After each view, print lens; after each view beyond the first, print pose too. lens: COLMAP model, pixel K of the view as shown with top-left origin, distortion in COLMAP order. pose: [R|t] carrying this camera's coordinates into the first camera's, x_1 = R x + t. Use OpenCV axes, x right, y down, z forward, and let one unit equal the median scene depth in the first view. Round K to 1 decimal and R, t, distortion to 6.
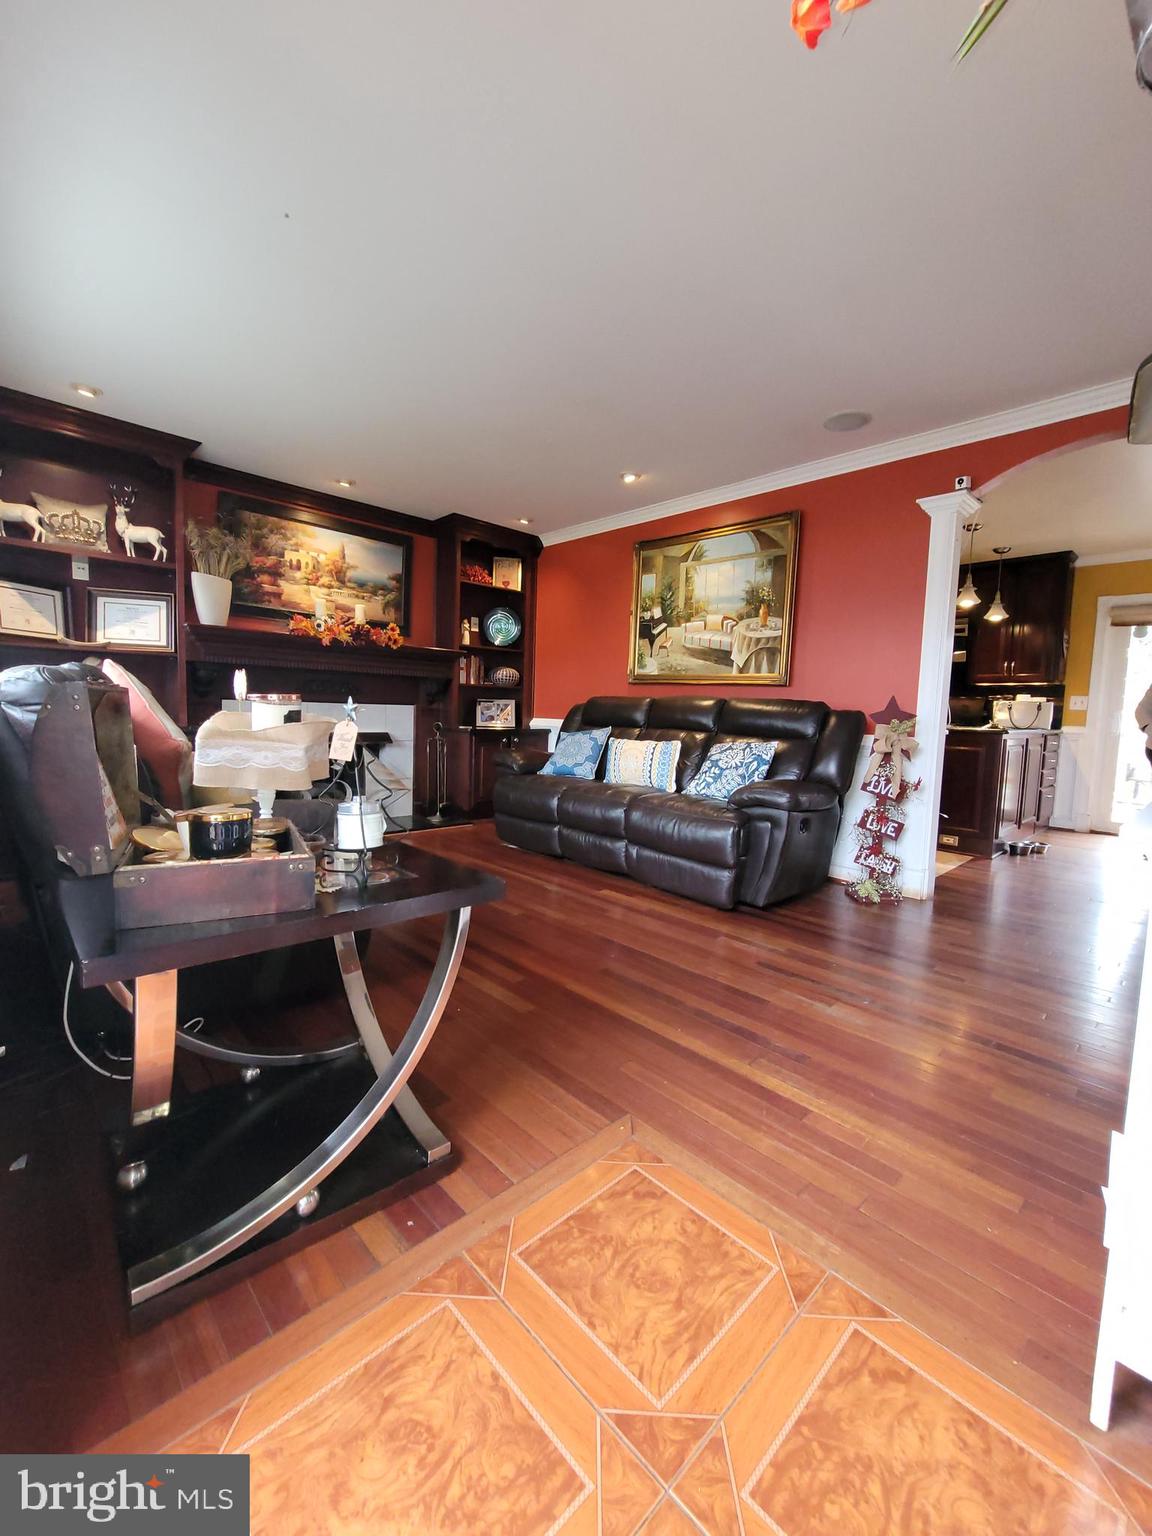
lens RADIAL K [[626.6, 0, 579.9], [0, 626.6, 765.1], [0, 0, 1]] dist [-0.006319, 0.000857]
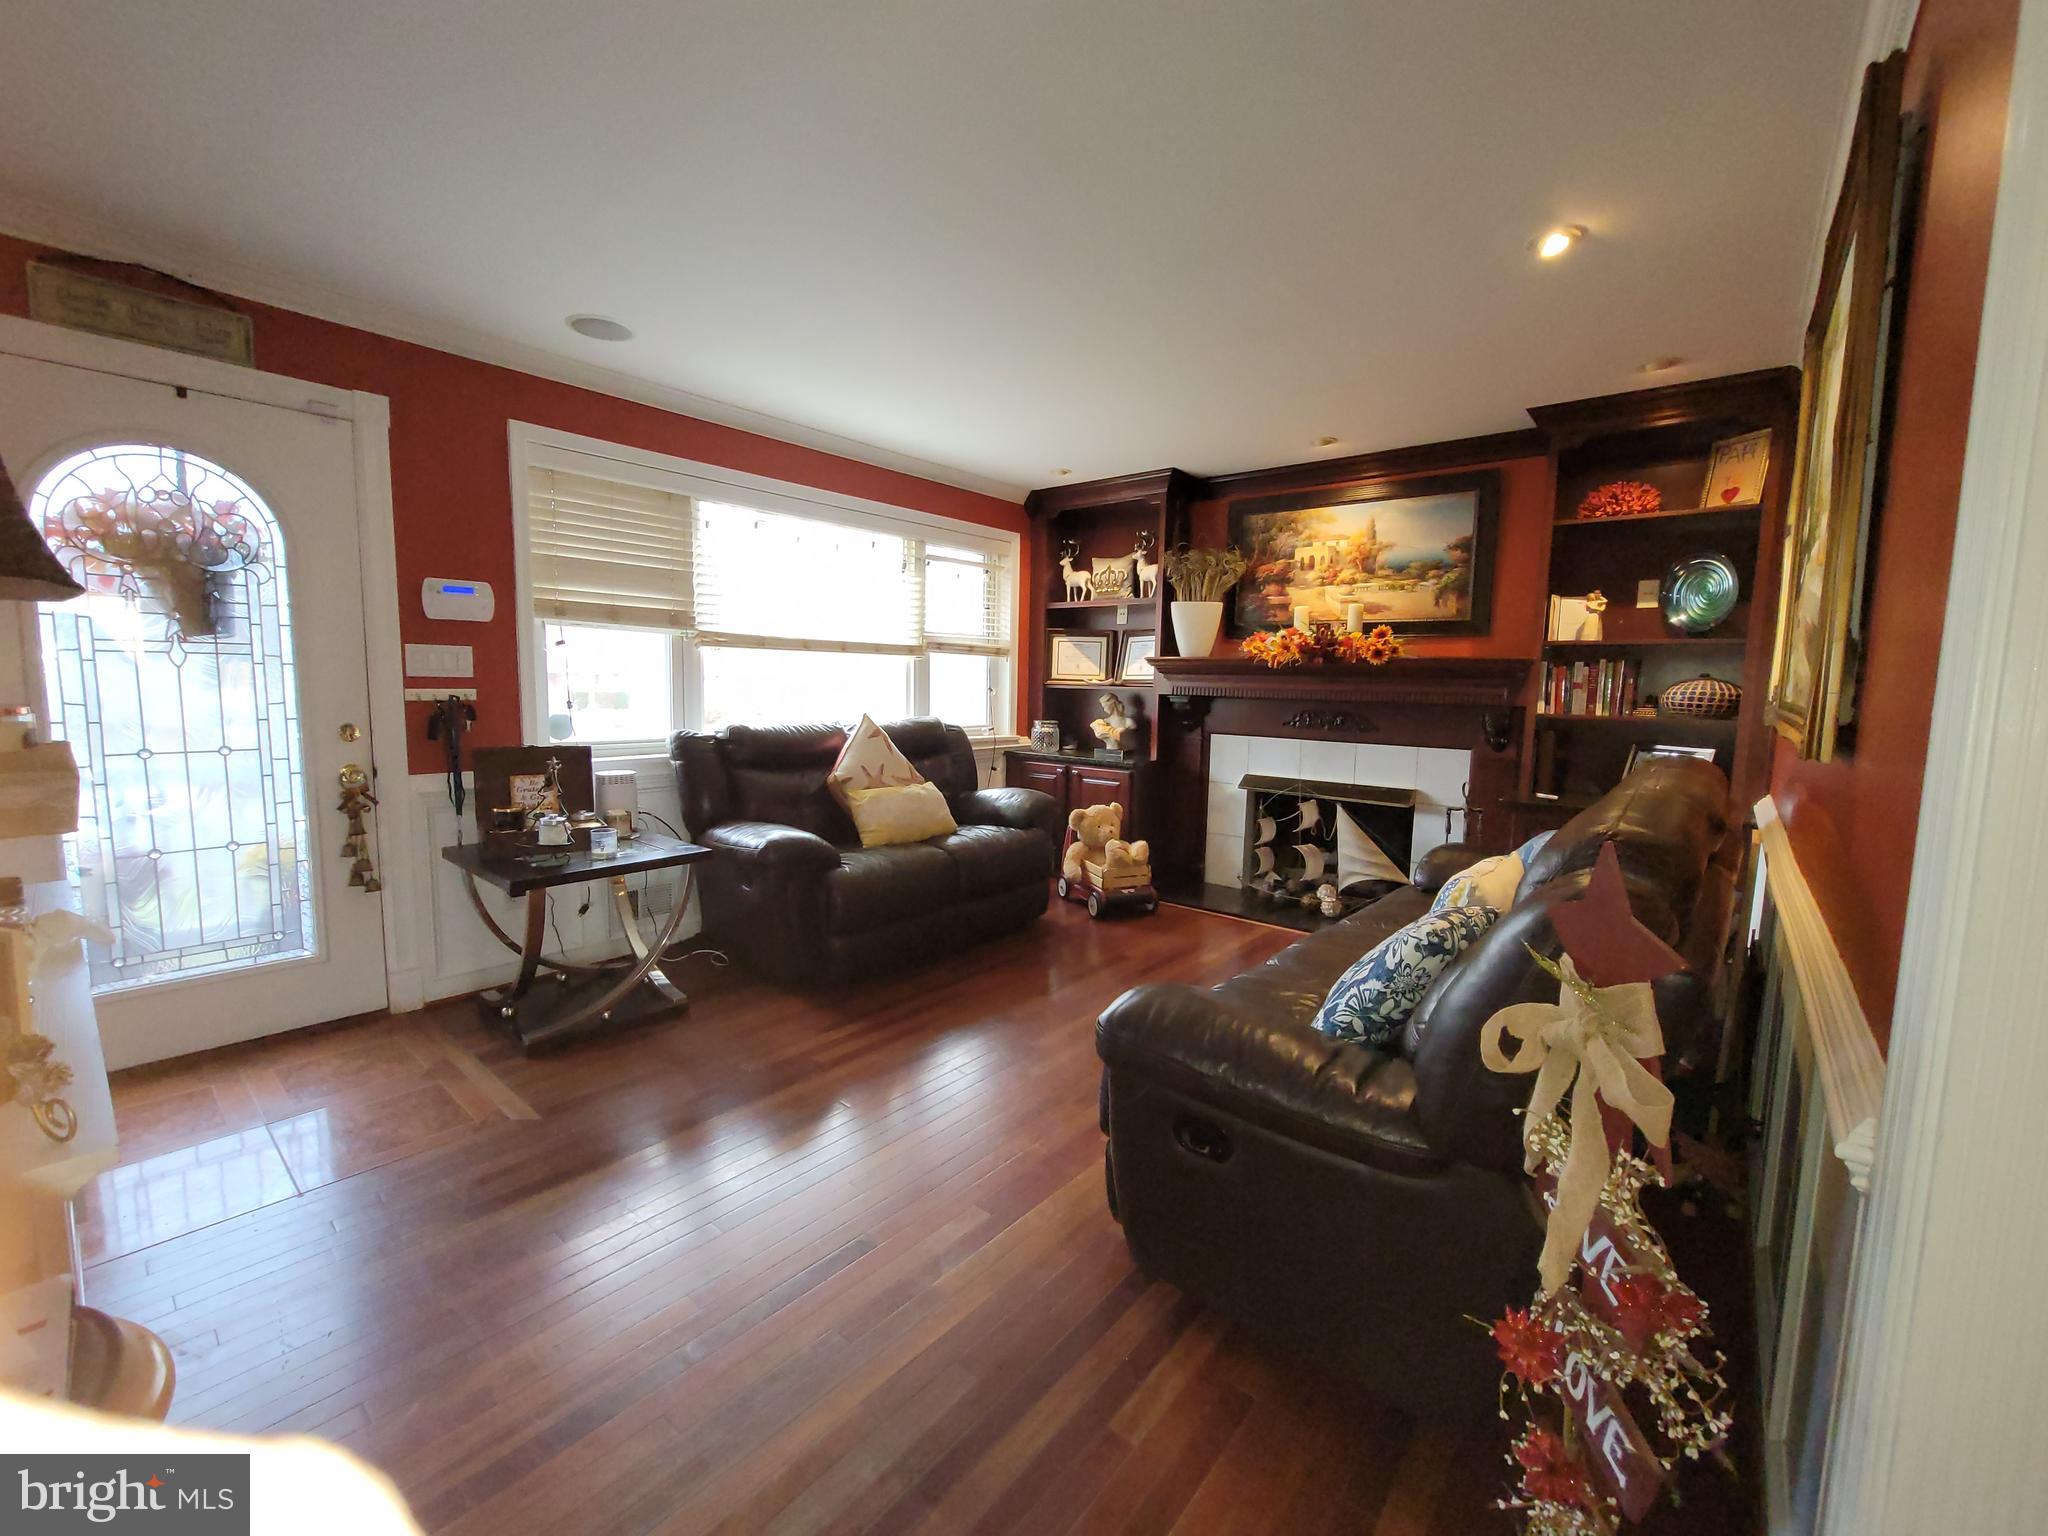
lens RADIAL K [[835.5, 0, 1021.0], [0, 835.5, 772.6], [0, 0, 1]] dist [-0.006319, 0.000857]
pose [[0.110068, 0.074711, -0.991112, 0.537835], [-0.109126, 0.992051, 0.062663, -0.086647], [0.987915, 0.101259, 0.117346, 0.539633]]
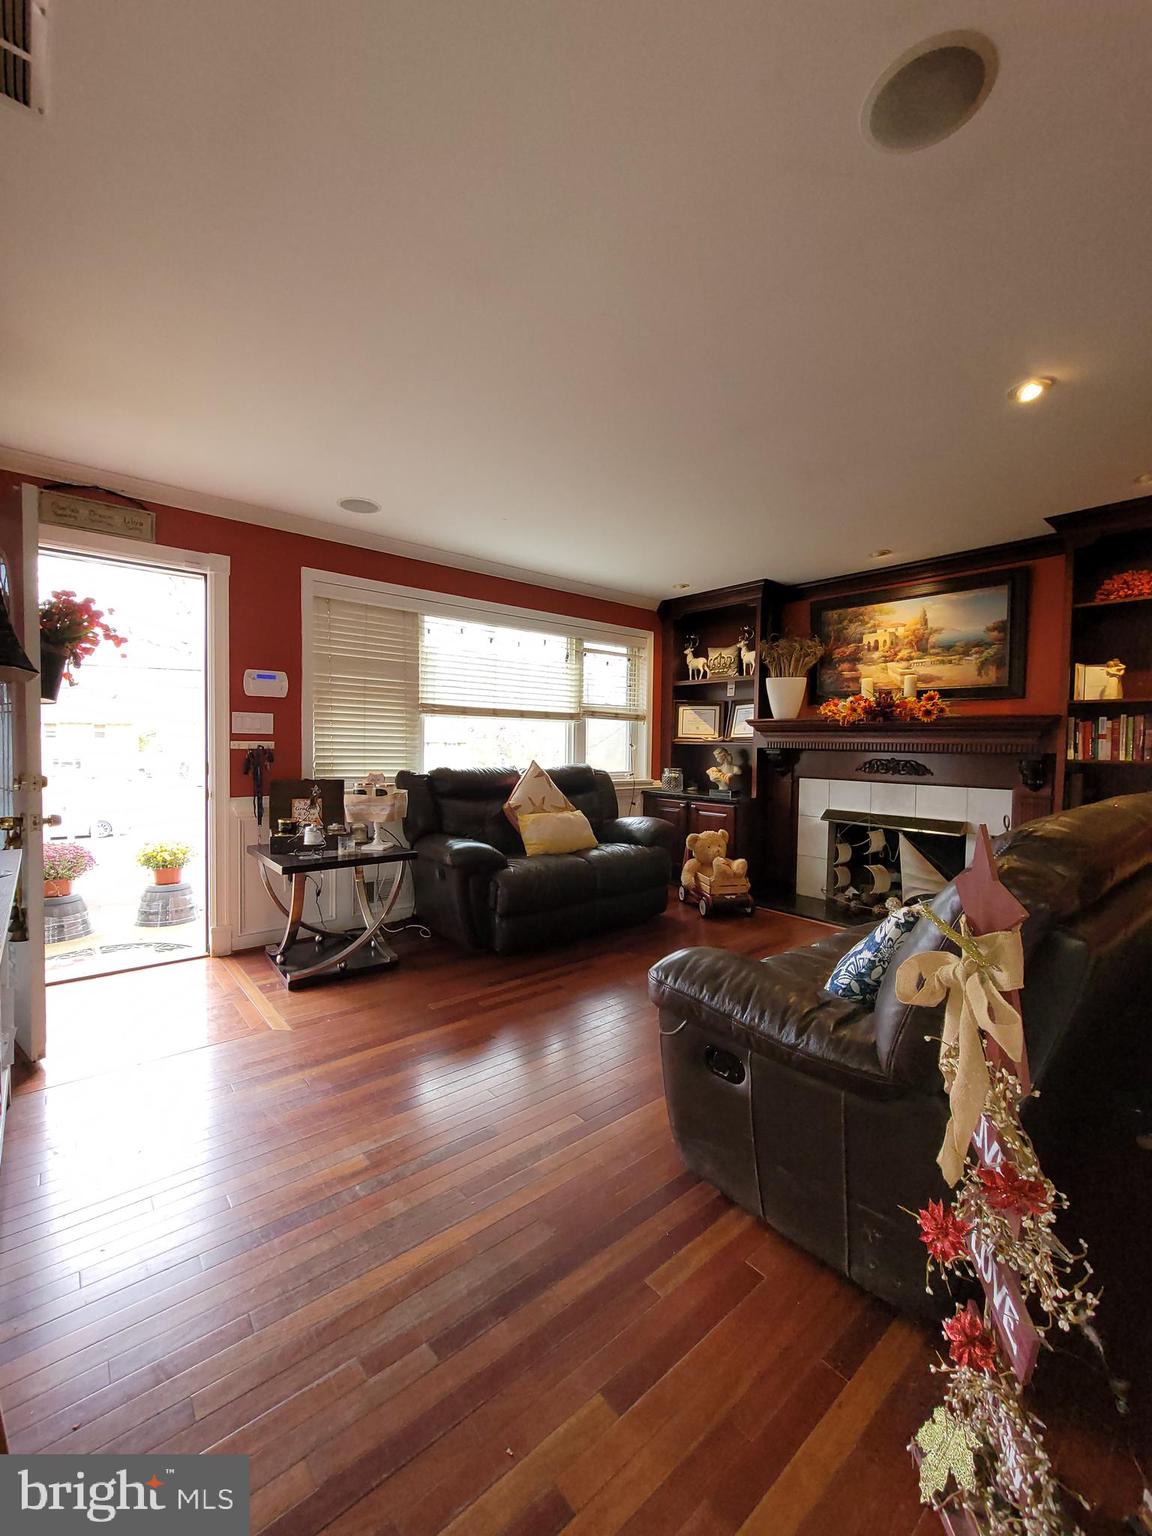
lens RADIAL K [[626.6, 0, 575.0], [0, 626.6, 767.9], [0, 0, 1]] dist [-0.006319, 0.000857]
pose [[-0.056910, 0.000254, -0.998379, 0.560141], [-0.111112, 0.993786, 0.006586, -0.077230], [0.992177, 0.111307, -0.056529, 0.588845]]
